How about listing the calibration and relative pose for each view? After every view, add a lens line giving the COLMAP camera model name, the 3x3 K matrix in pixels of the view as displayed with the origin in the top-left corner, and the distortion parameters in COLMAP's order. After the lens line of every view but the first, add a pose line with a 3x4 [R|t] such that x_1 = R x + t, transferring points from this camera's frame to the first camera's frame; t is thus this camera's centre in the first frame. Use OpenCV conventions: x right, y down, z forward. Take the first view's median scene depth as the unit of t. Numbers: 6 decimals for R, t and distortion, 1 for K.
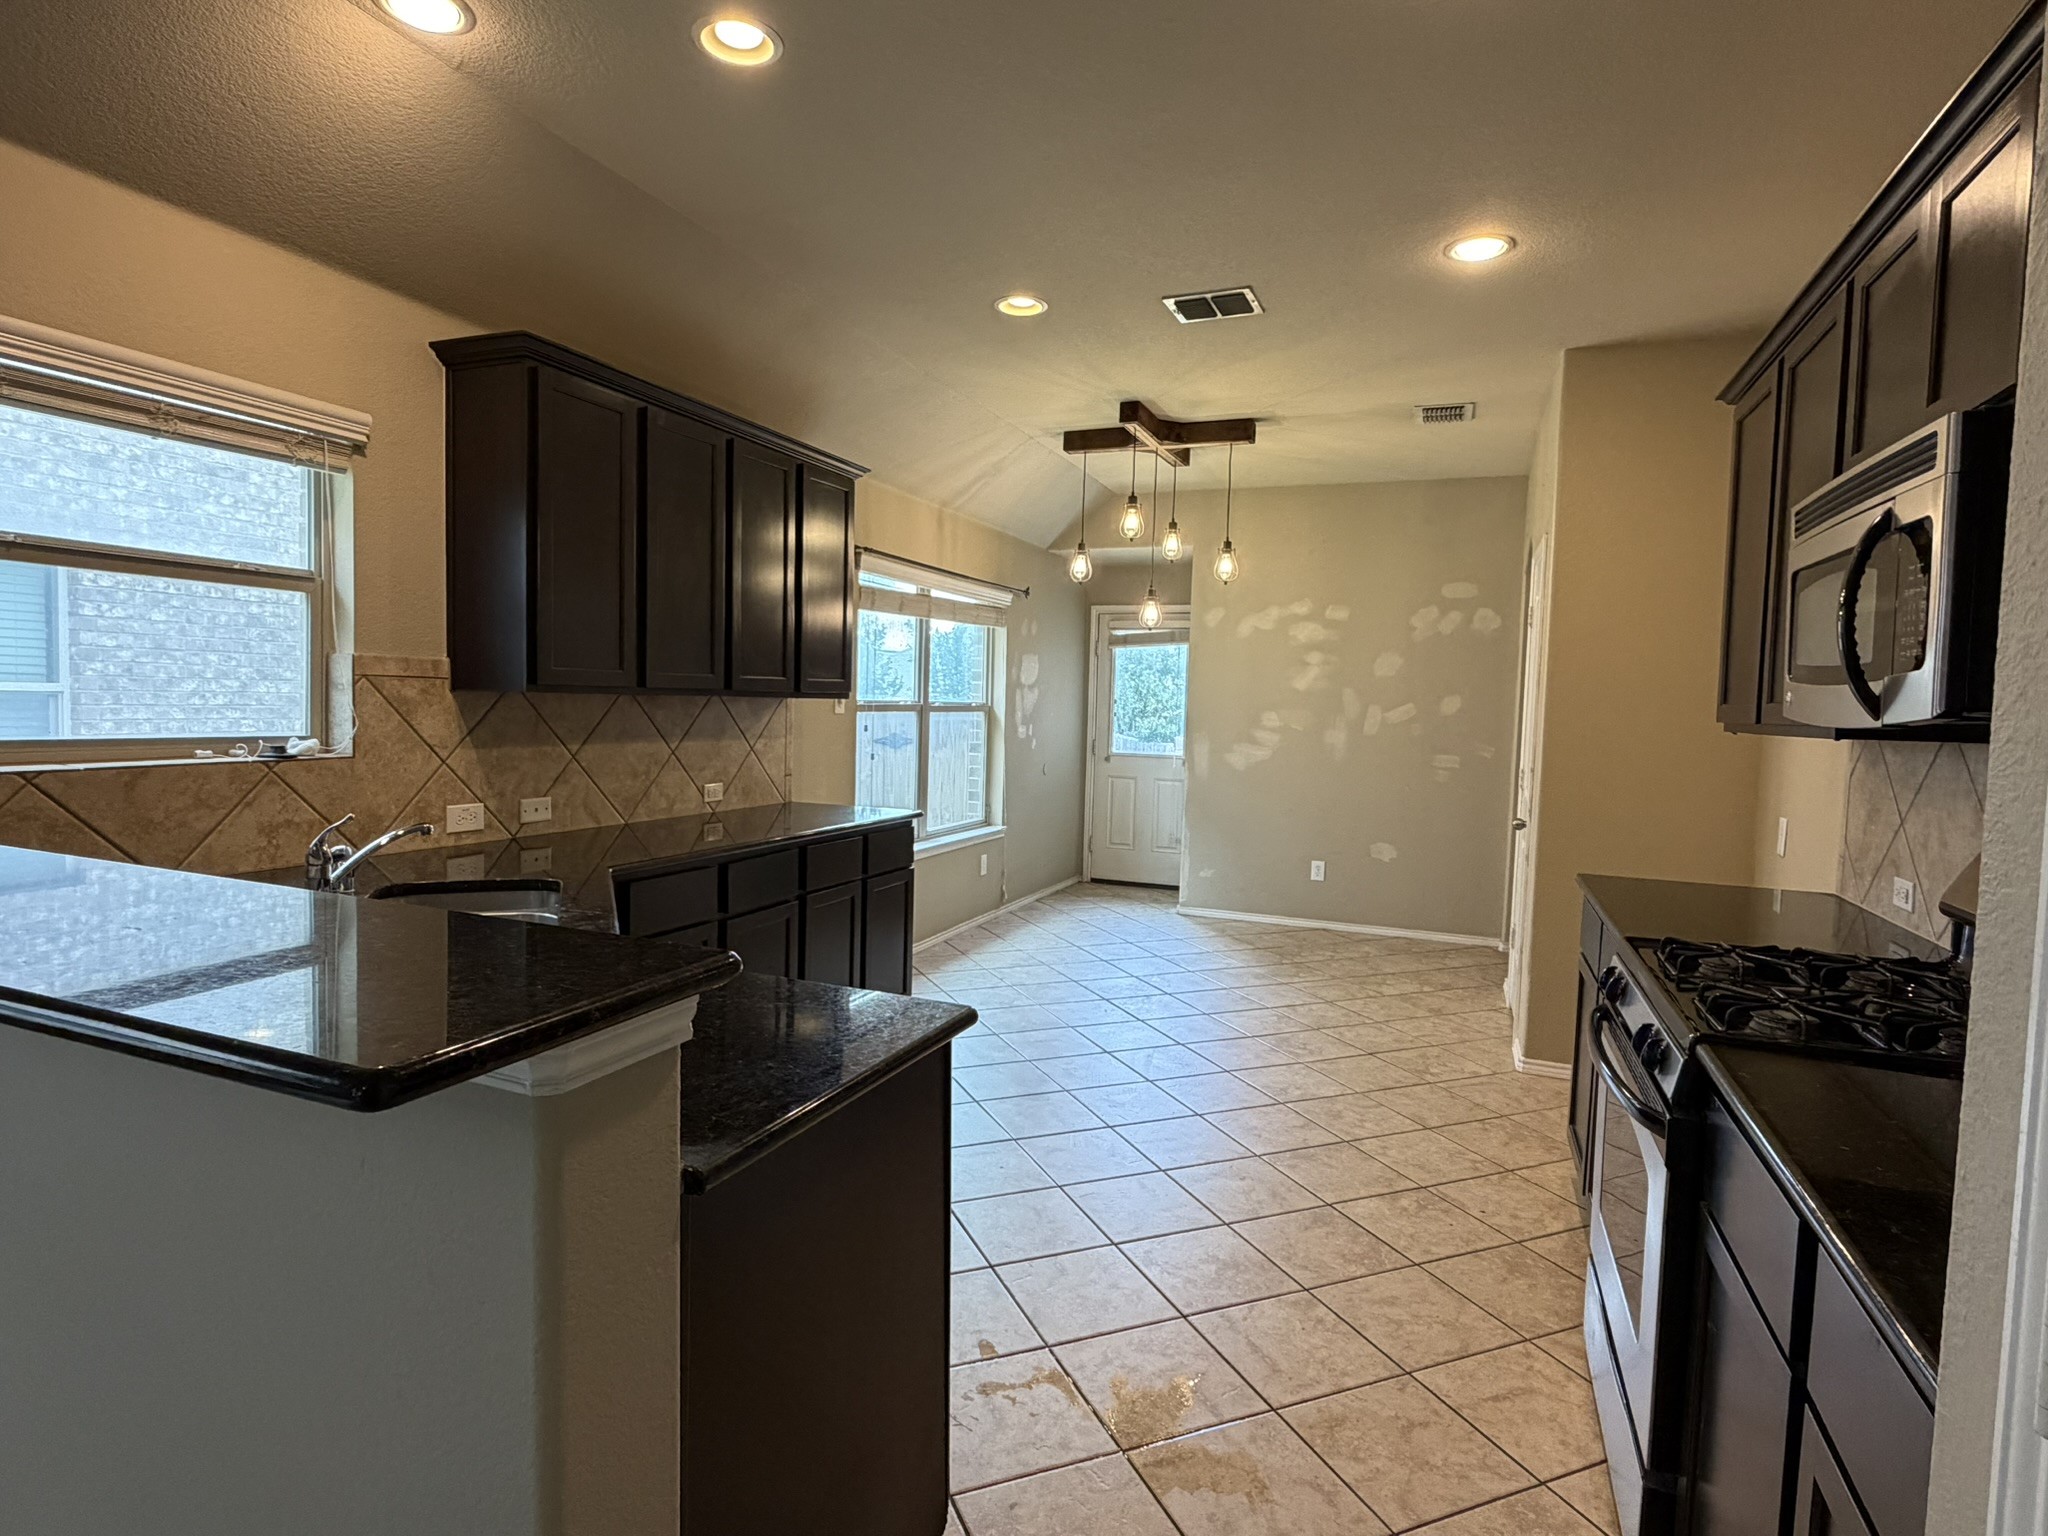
lens RADIAL K [[1083.8, 0, 1001.6], [0, 1083.8, 757.0], [0, 0, 1]] dist [-0.000230, 0.000576]
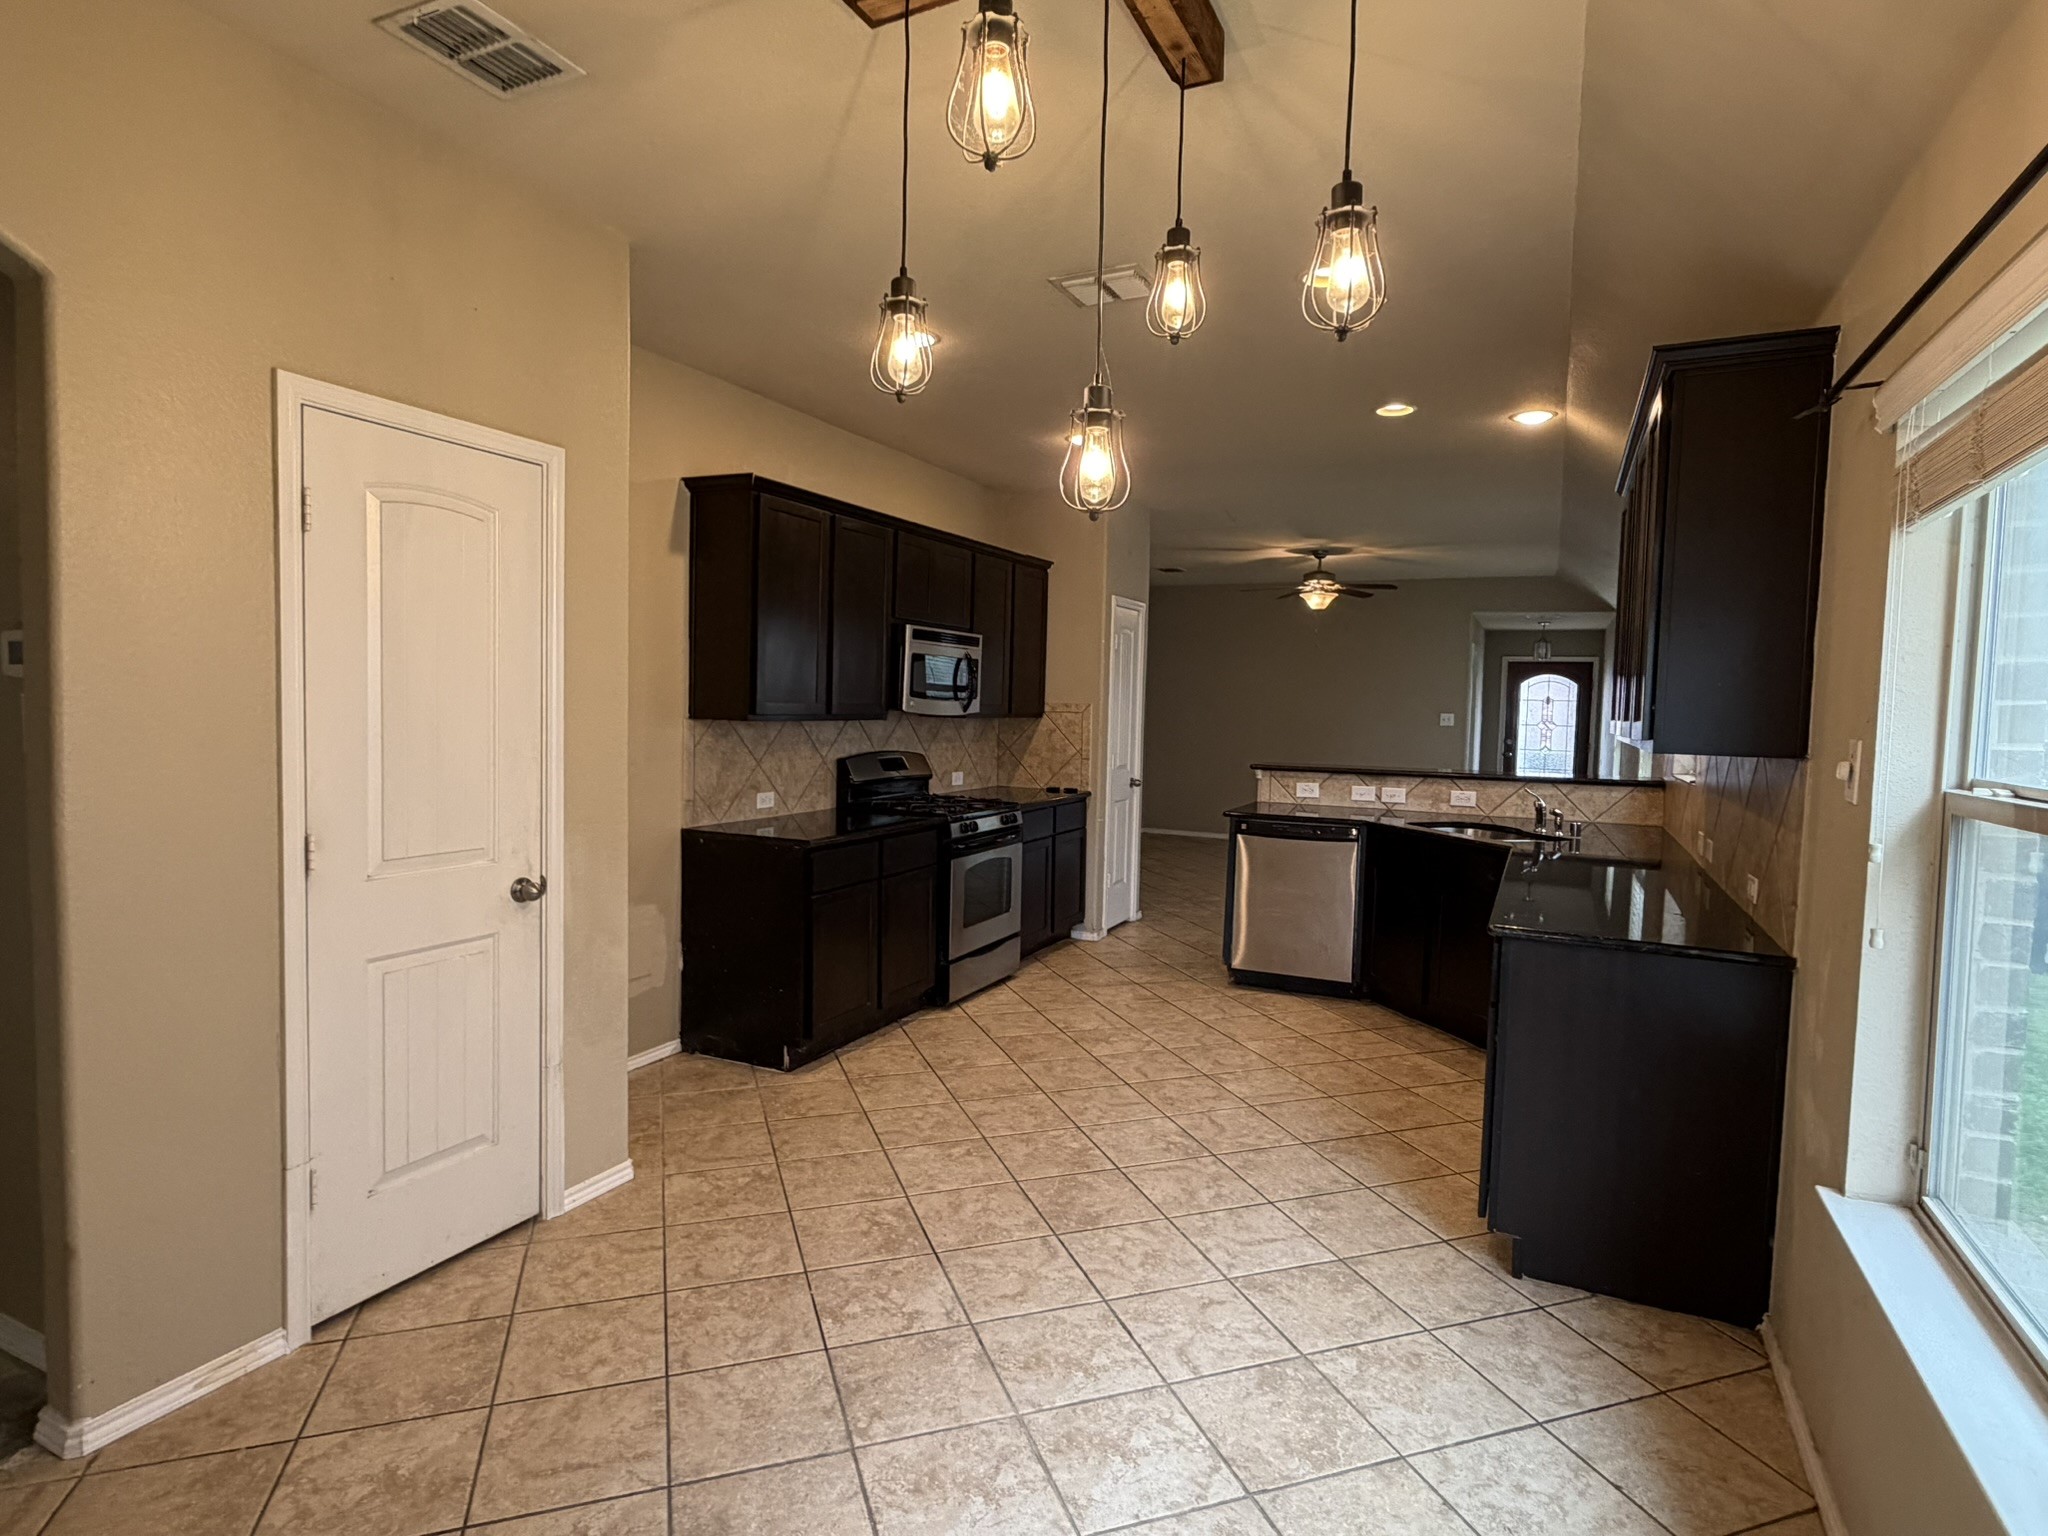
lens RADIAL K [[1083.8, 0, 1025.9], [0, 1083.8, 765.7], [0, 0, 1]] dist [-0.000230, 0.000576]
pose [[-0.997653, -0.054410, 0.041578, 0.188601], [-0.049380, 0.992289, 0.113682, -0.108057], [-0.047442, 0.111363, -0.992647, 1.793042]]
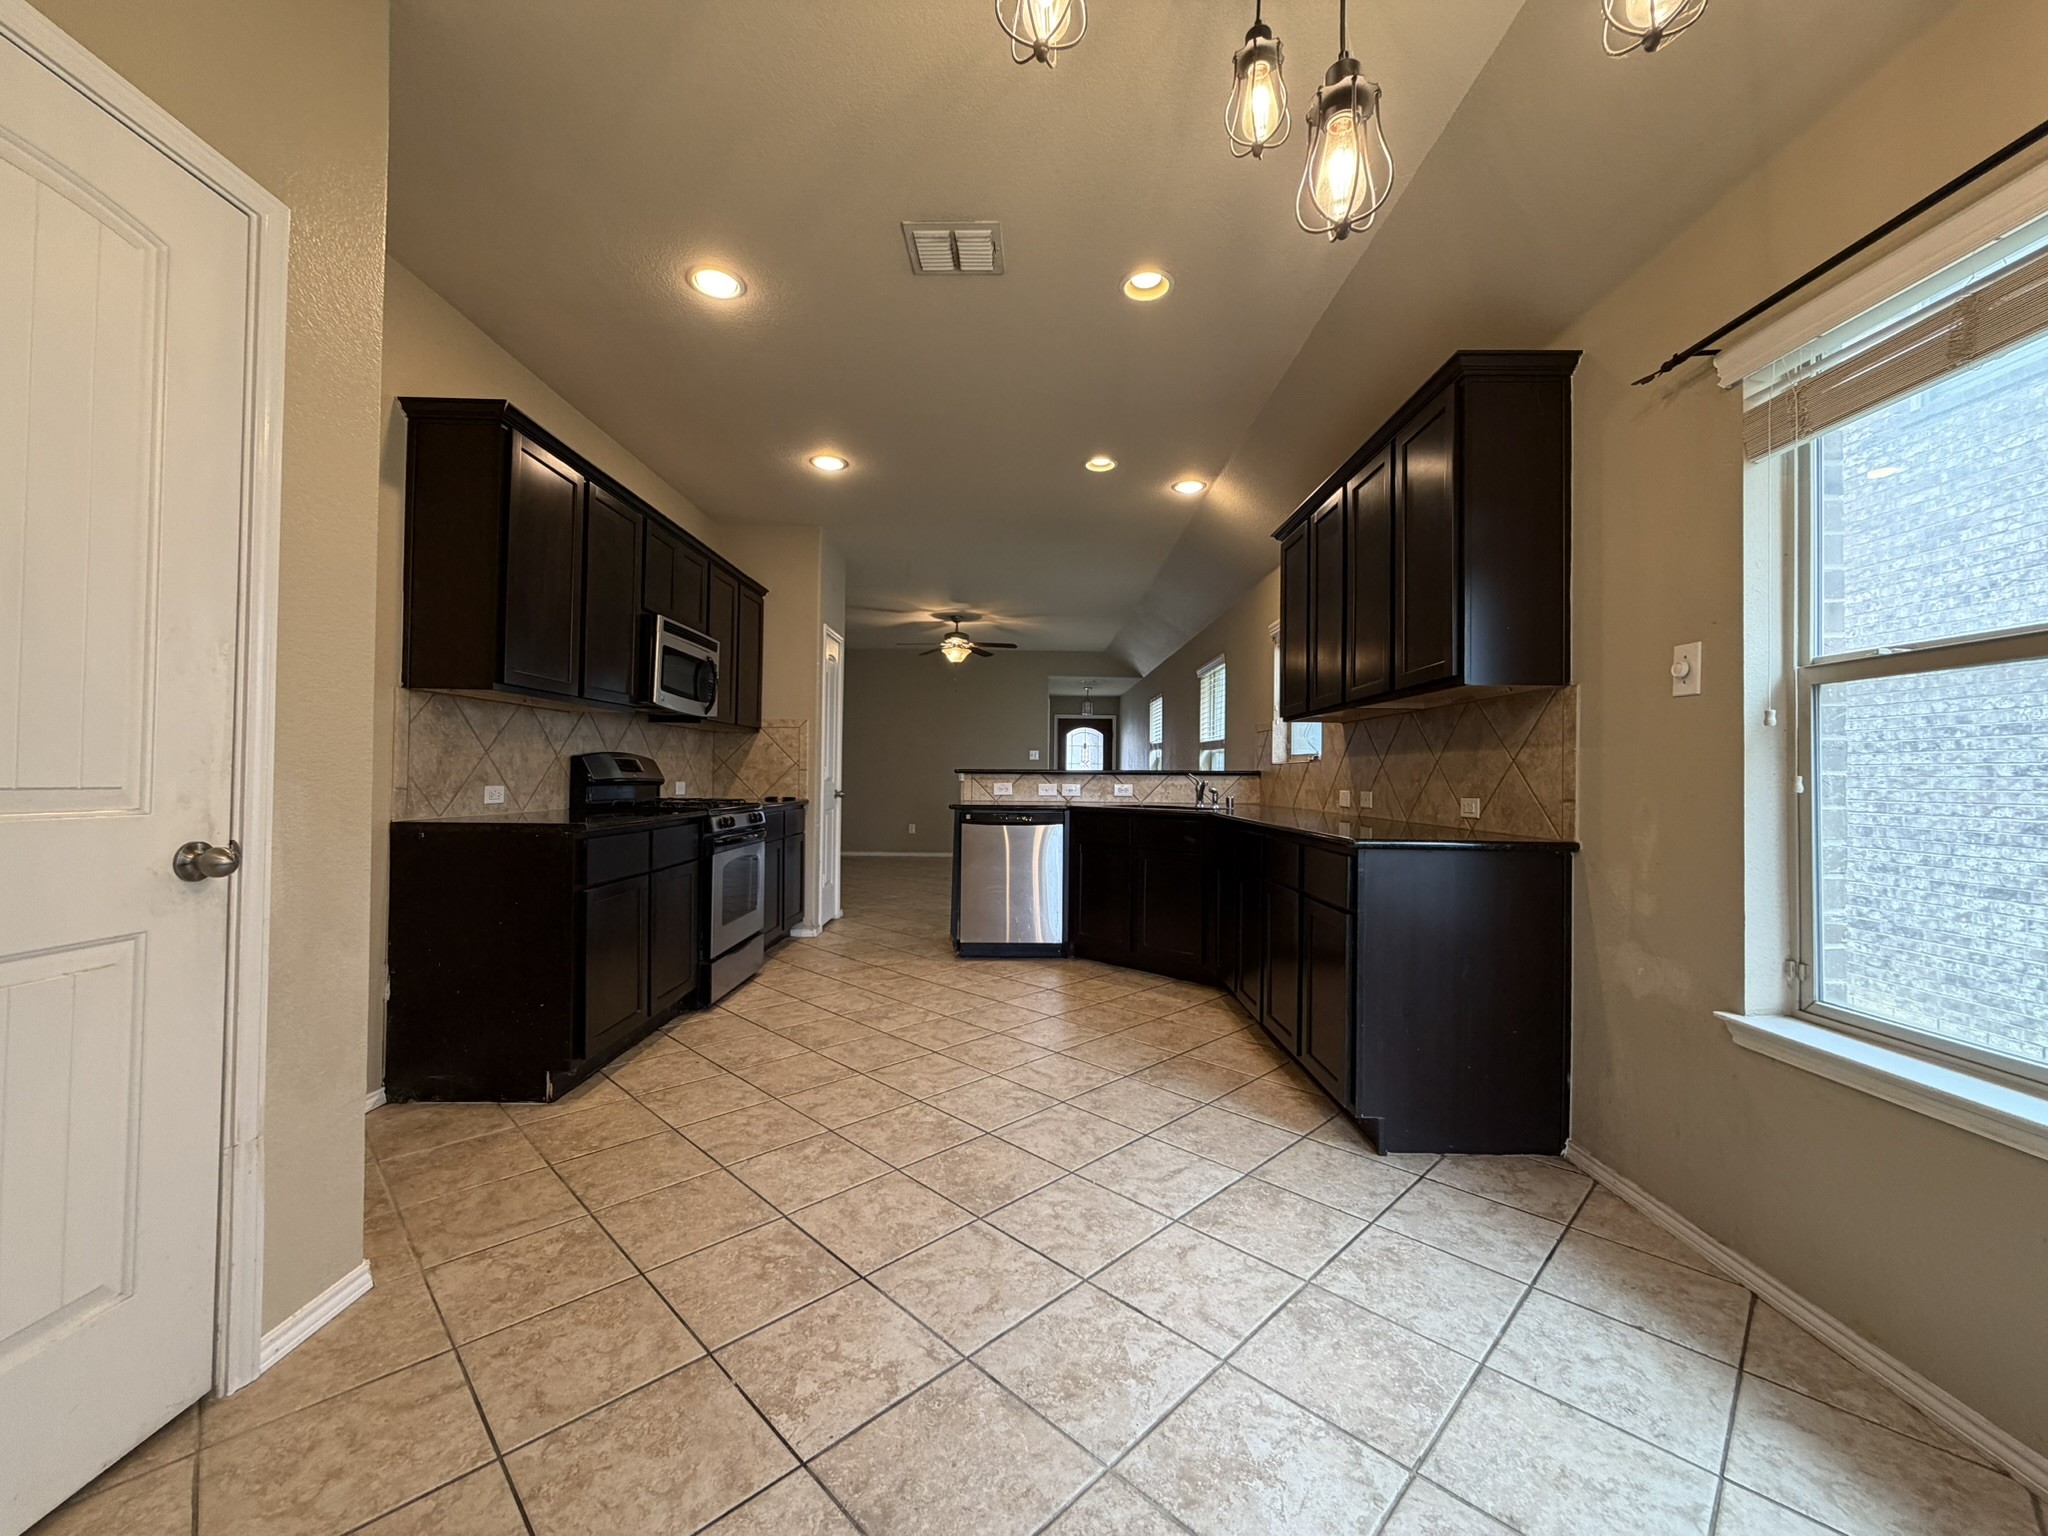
lens RADIAL K [[820.6, 0, 1025.6], [0, 820.6, 765.5], [0, 0, 1]] dist [-0.000219, 0.000278]
pose [[-0.917846, -0.043769, -0.394516, 0.365156], [-0.058109, 0.998010, 0.024469, 0.002260], [0.392660, 0.045384, -0.918563, 1.552922]]
